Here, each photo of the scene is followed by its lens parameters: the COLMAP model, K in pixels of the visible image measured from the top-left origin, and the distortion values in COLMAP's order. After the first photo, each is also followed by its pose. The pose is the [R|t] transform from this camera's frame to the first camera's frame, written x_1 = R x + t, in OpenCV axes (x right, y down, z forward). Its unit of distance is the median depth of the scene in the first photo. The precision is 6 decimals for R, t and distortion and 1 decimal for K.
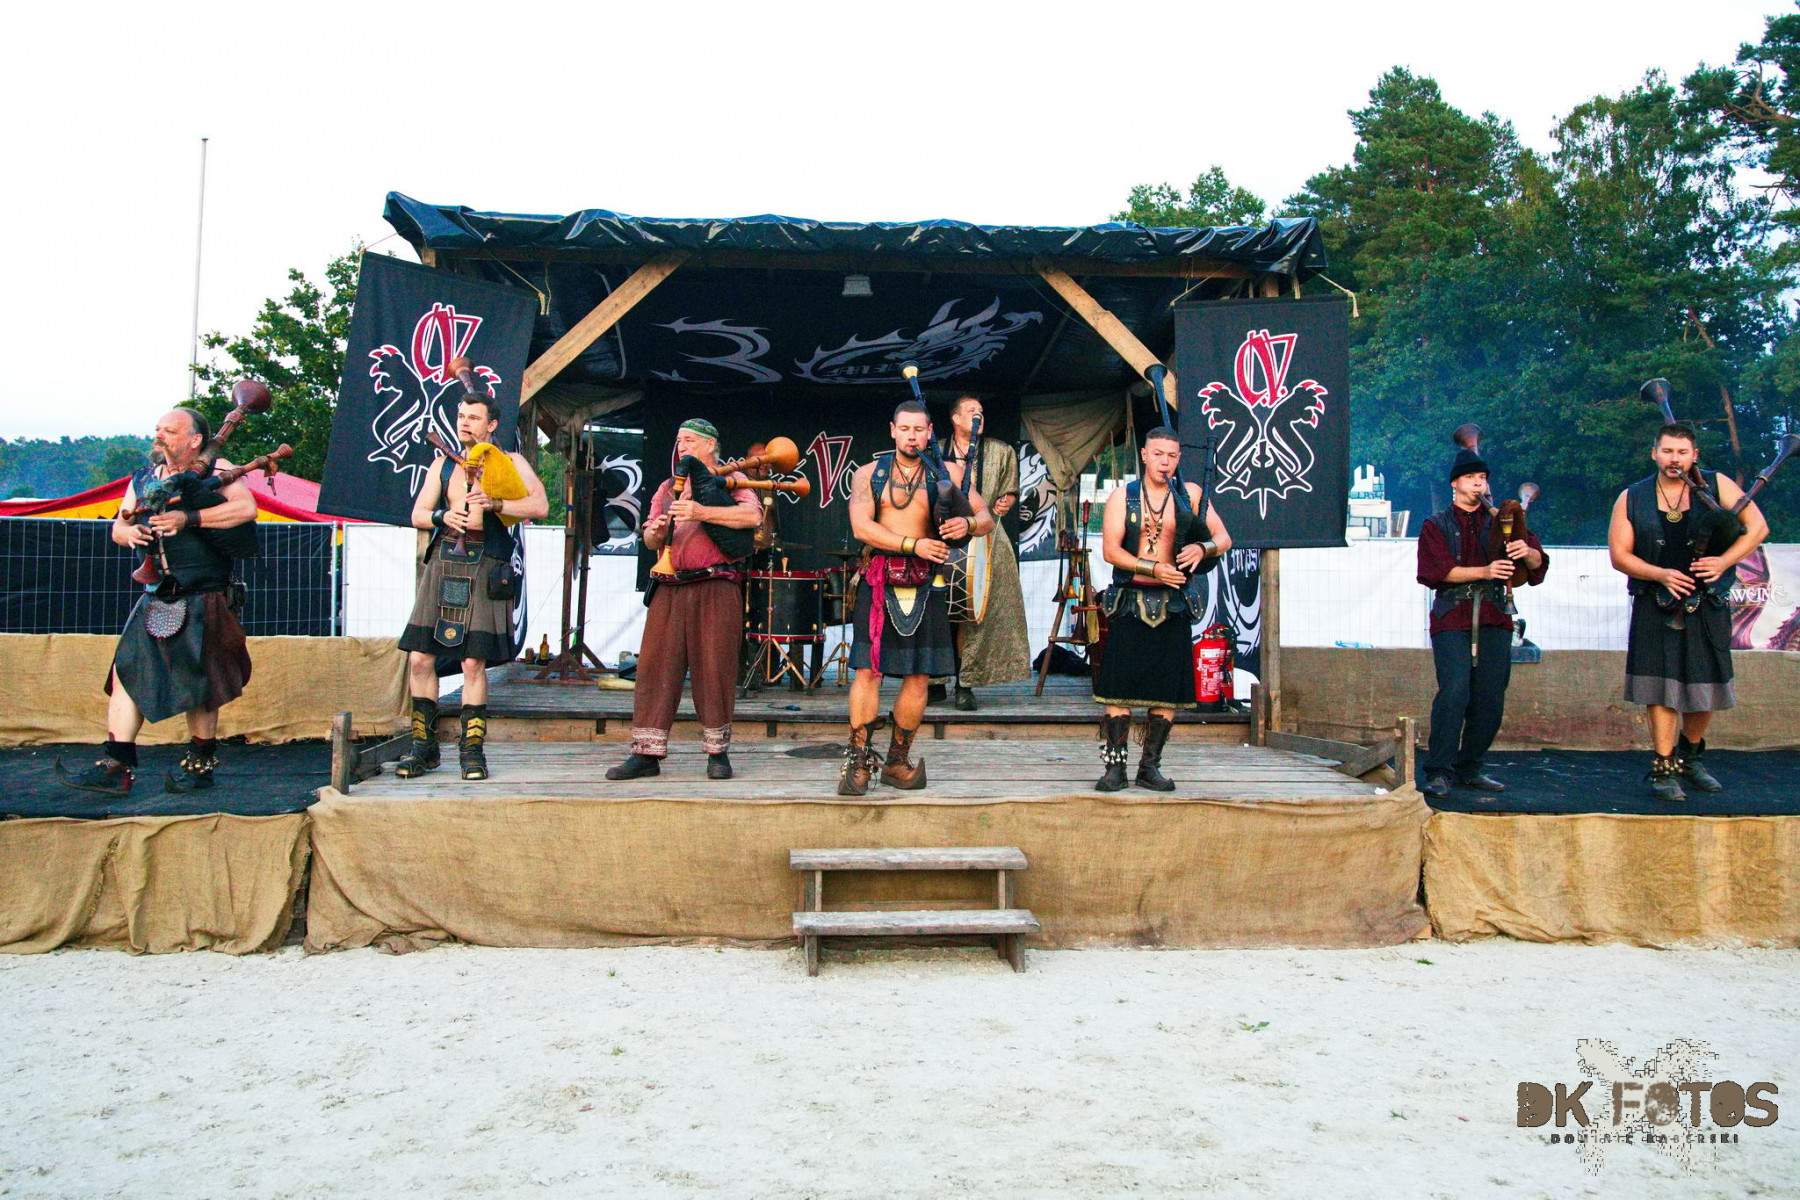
lens RADIAL K [[1416.6, 0, 898.6], [0, 1416.6, 529.5], [0, 0, 1]] dist [0.011876, 0.006019]
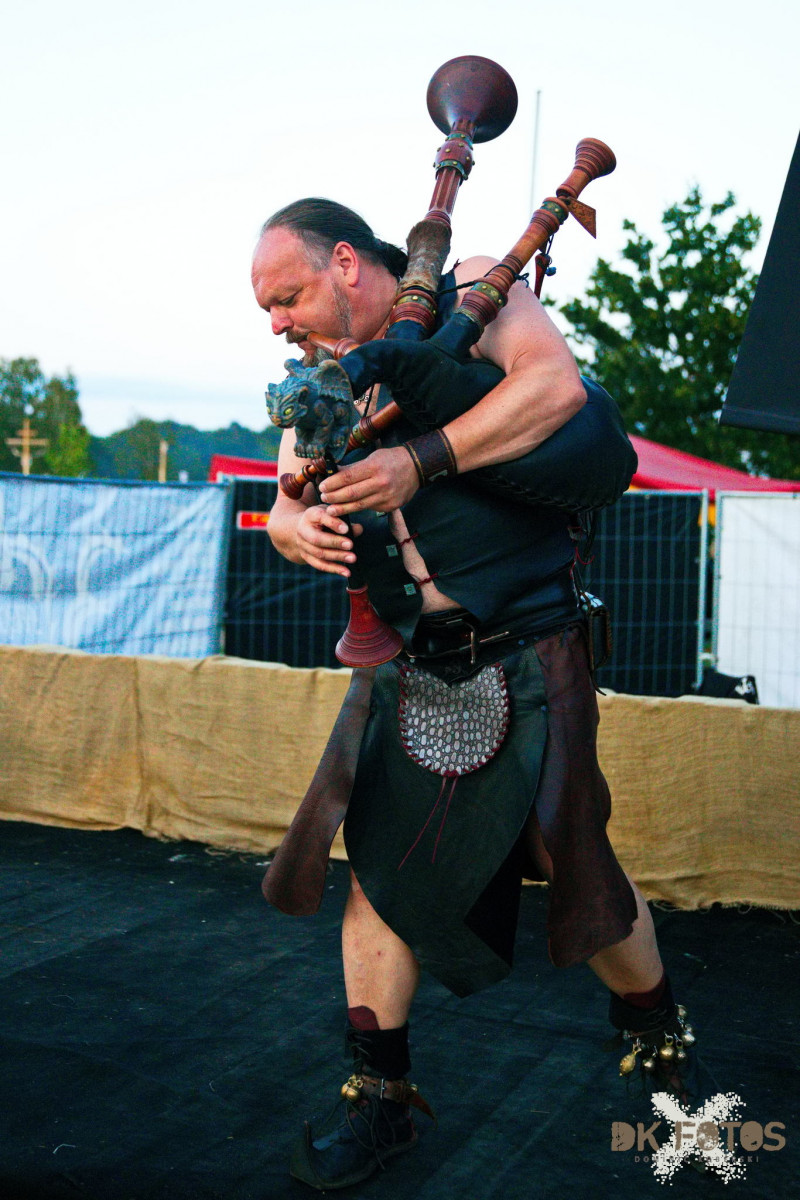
lens RADIAL K [[1282.8, 0, 400.0], [0, 1282.8, 600.0], [0, 0, 1]] dist [-0.126381, -0.007060]
pose [[0.852058, 0.047592, -0.521279, -0.255792], [-0.012849, 0.997460, 0.070063, 0.008828], [0.523290, -0.053000, 0.850505, 0.493777]]
